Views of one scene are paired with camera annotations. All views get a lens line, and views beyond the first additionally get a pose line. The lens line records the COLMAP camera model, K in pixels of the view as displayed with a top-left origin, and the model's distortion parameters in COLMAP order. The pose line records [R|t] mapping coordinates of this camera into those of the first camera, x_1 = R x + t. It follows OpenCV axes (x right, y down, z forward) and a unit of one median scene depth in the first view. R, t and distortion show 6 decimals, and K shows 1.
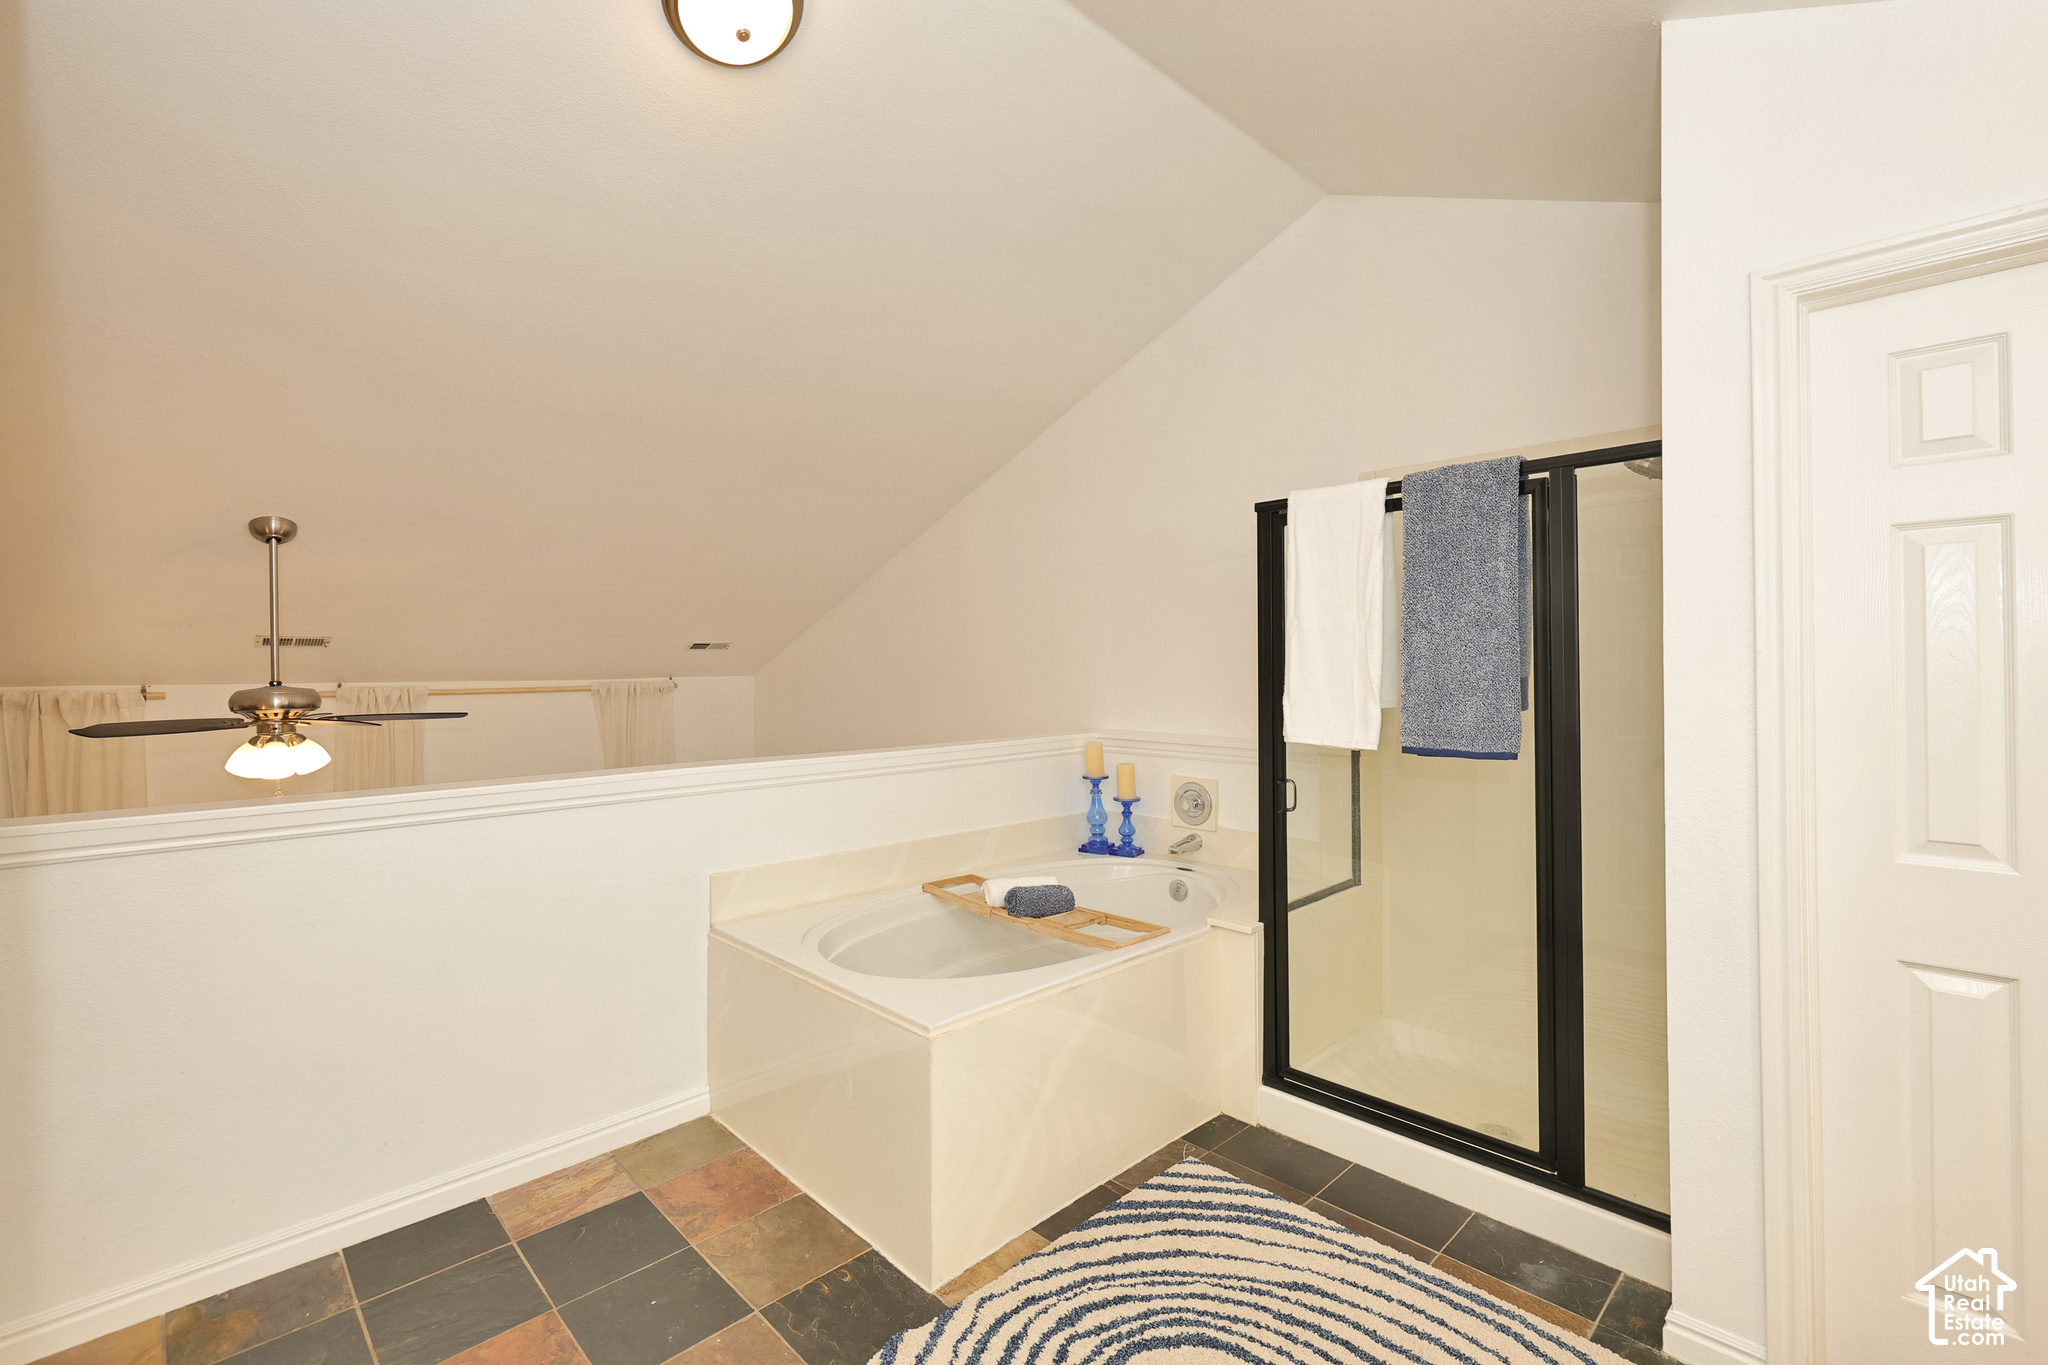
lens RADIAL K [[881.9, 0, 978.0], [0, 881.9, 669.9], [0, 0, 1]] dist [0.000356, 0.000102]
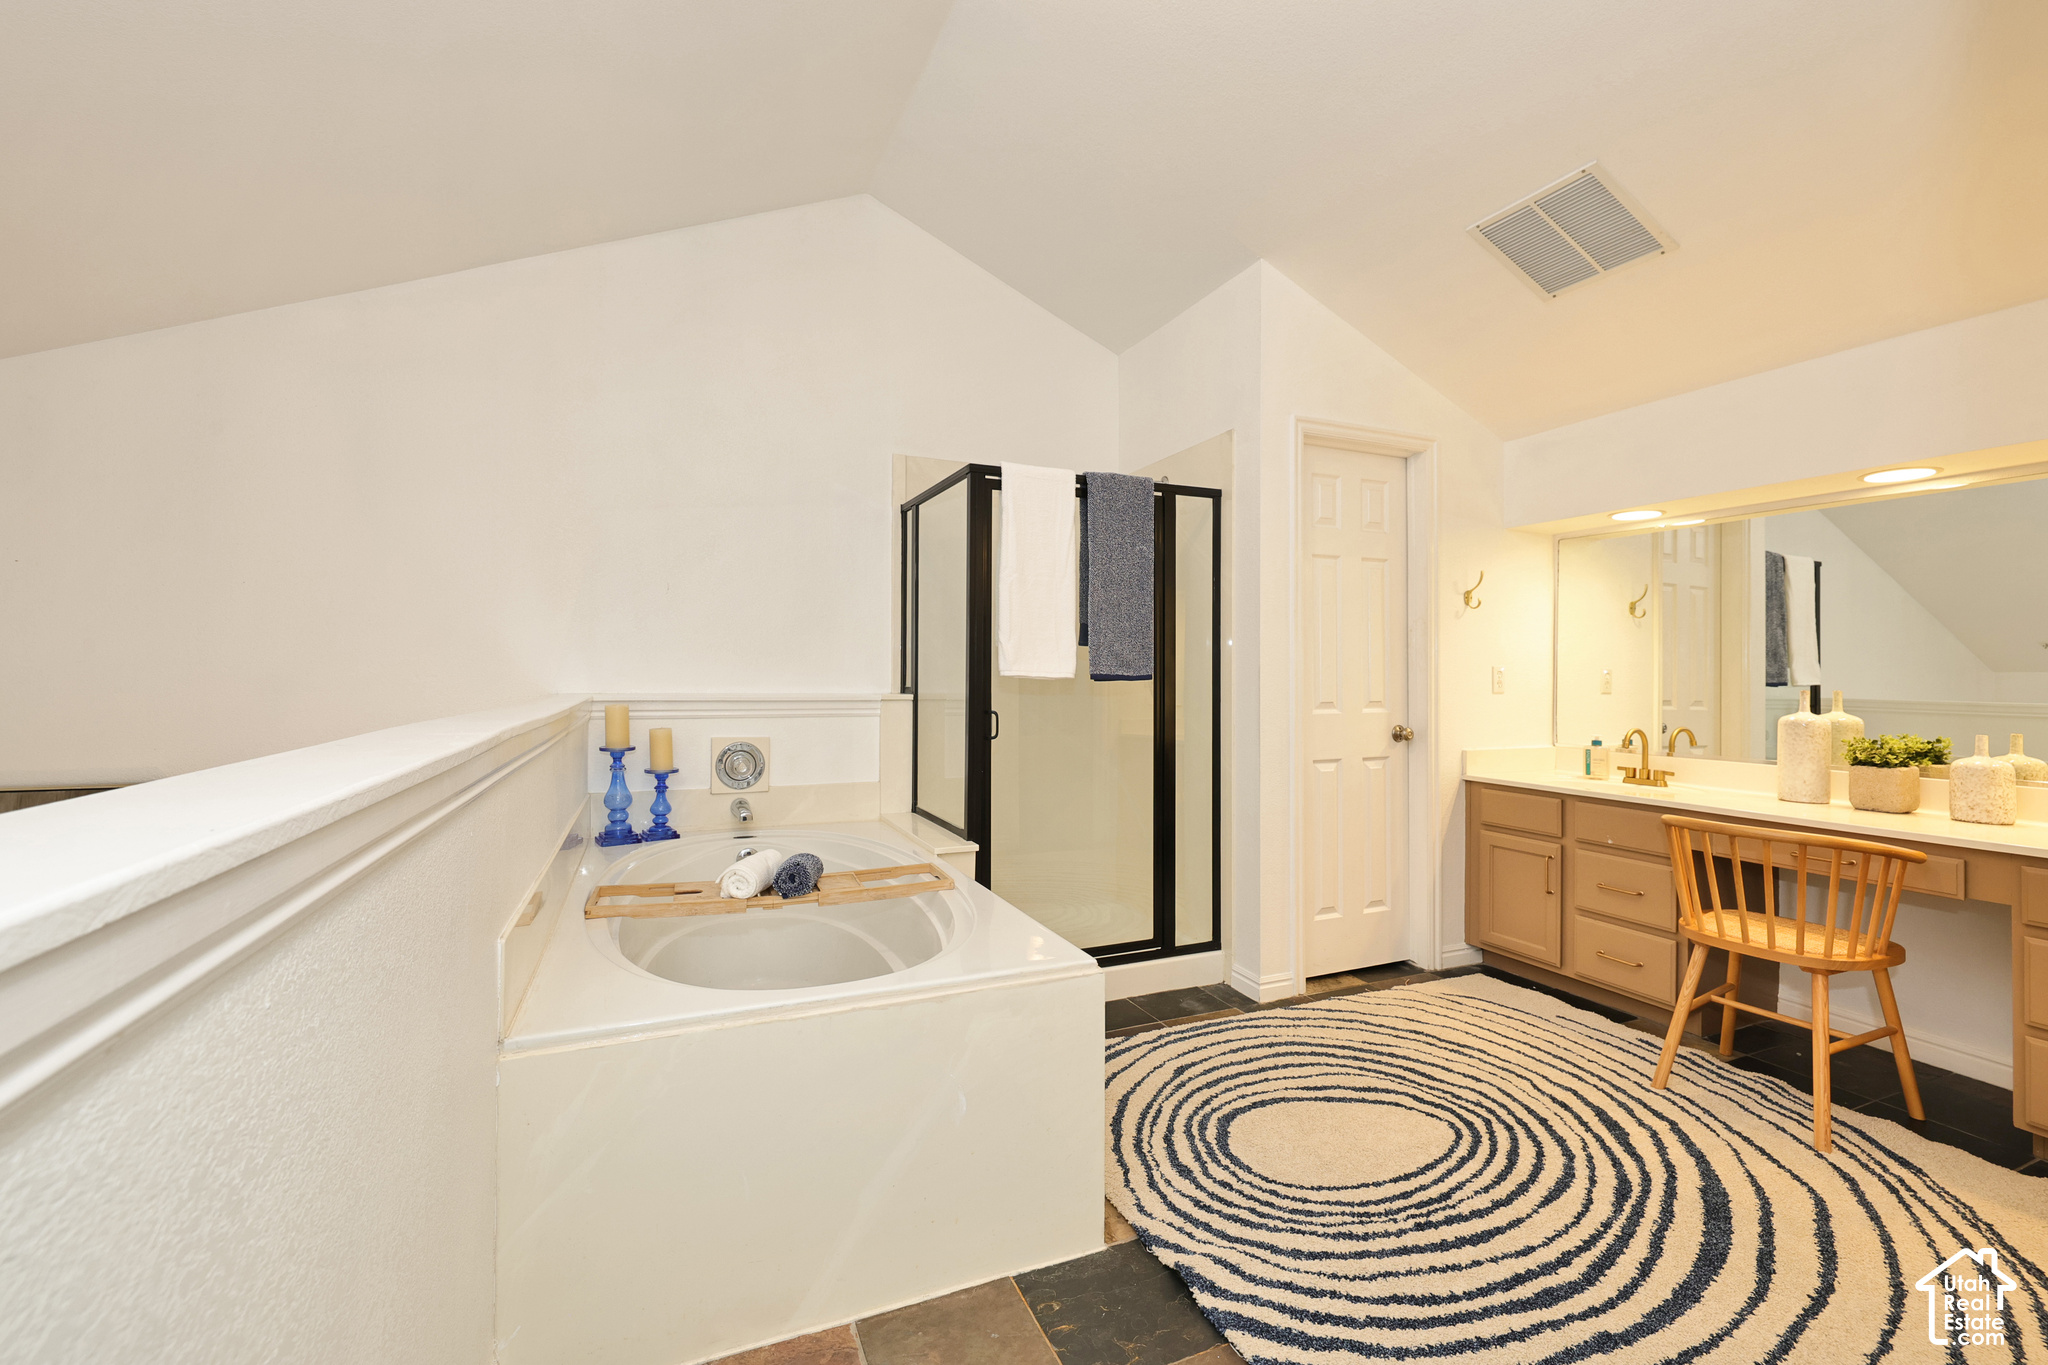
lens RADIAL K [[868.8, 0, 1029.1], [0, 868.8, 672.8], [0, 0, 1]] dist [0.002897, -0.000034]
pose [[0.337031, 0.012335, 0.941413, -0.807461], [-0.004215, 0.999924, -0.011593, 0.102922], [-0.941484, -0.000061, 0.337058, 0.662601]]
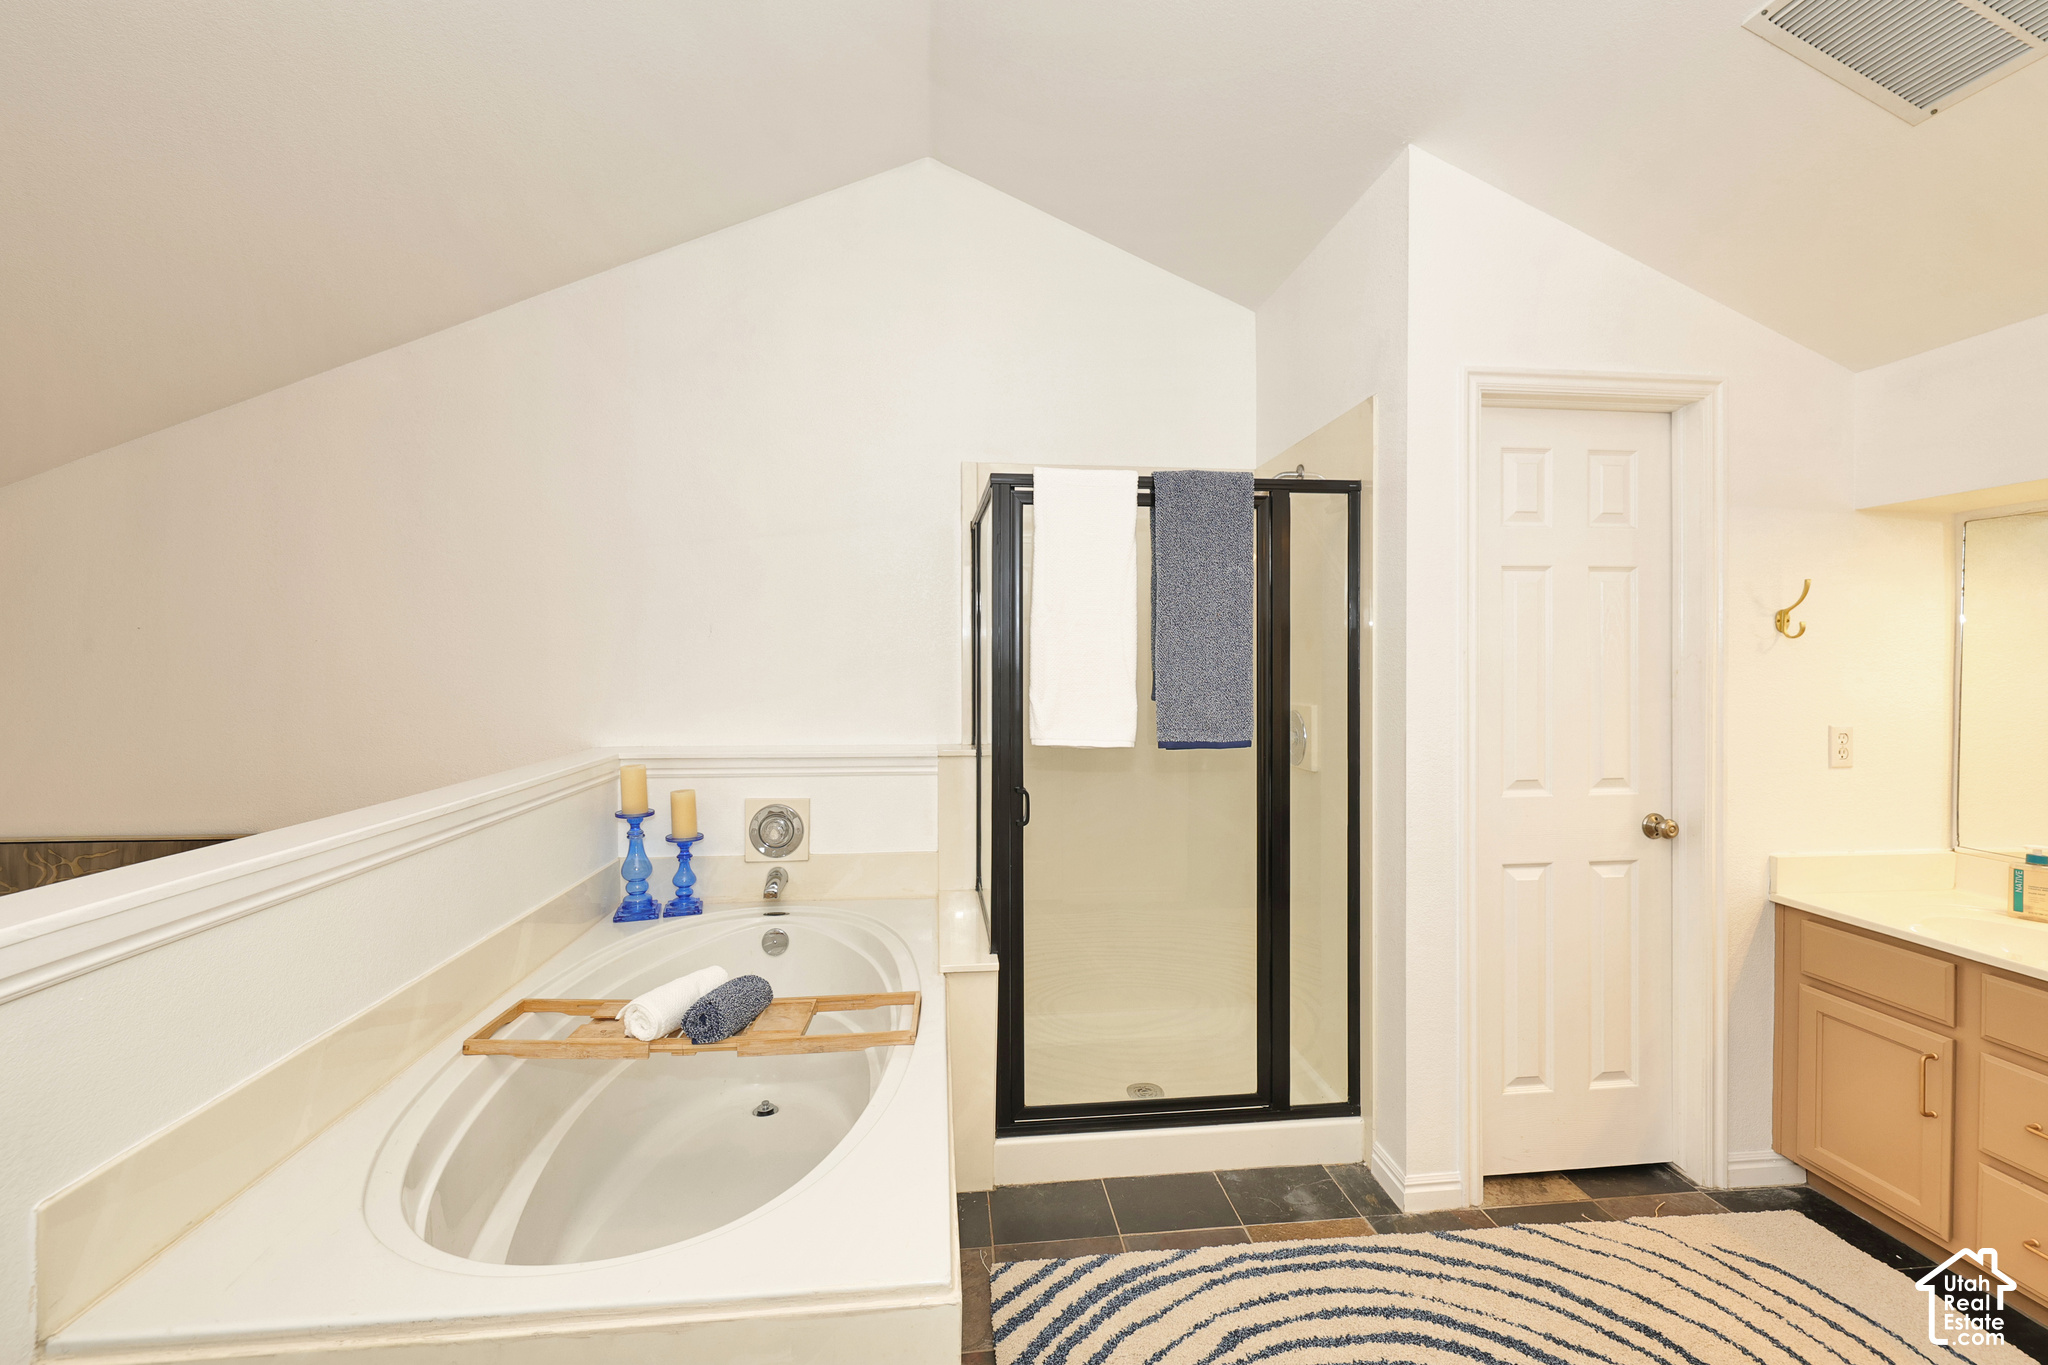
lens RADIAL K [[872.1, 0, 1024.1], [0, 872.1, 675.4], [0, 0, 1]] dist [0.001441, -0.000466]
pose [[0.602111, -0.001868, 0.798410, -0.413361], [-0.001896, 0.999991, 0.003769, 0.008291], [-0.798410, -0.003783, 0.602102, 0.539261]]
